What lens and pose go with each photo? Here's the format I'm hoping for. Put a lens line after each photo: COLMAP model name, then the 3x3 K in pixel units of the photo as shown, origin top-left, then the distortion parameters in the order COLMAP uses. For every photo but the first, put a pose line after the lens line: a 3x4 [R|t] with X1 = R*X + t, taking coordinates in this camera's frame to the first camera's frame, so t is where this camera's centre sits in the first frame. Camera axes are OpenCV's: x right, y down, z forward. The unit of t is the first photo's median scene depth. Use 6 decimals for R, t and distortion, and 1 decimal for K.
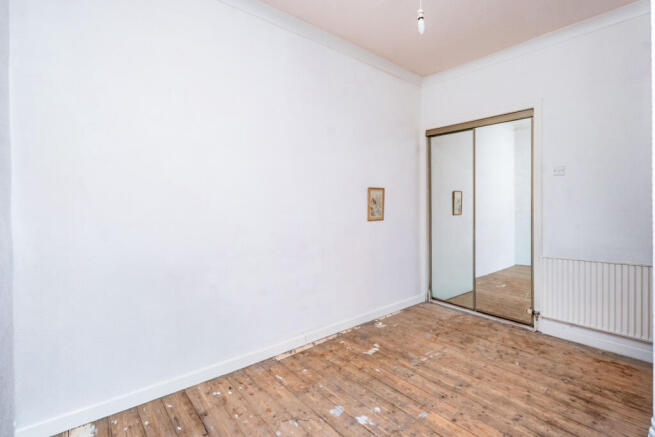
lens RADIAL K [[297.5, 0, 330.4], [0, 297.5, 202.0], [0, 0, 1]] dist [-0.004554, -0.000455]
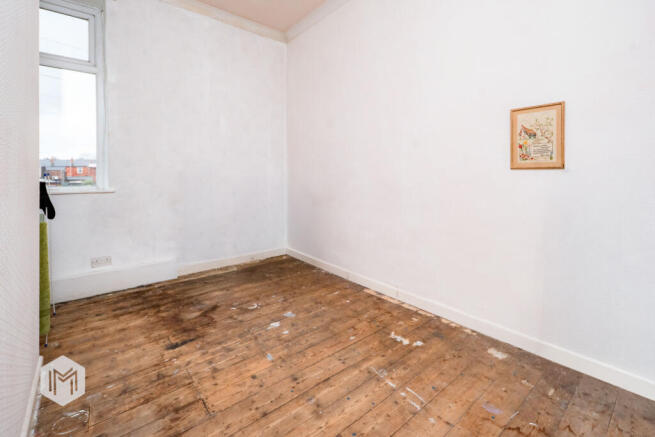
lens RADIAL K [[297.5, 0, 336.0], [0, 297.5, 181.5], [0, 0, 1]] dist [-0.004554, -0.000455]
pose [[0.011151, 0.024333, -0.999642, 0.877686], [0.001075, 0.999703, 0.024347, 0.093579], [0.999937, -0.001346, 0.011121, 0.843368]]
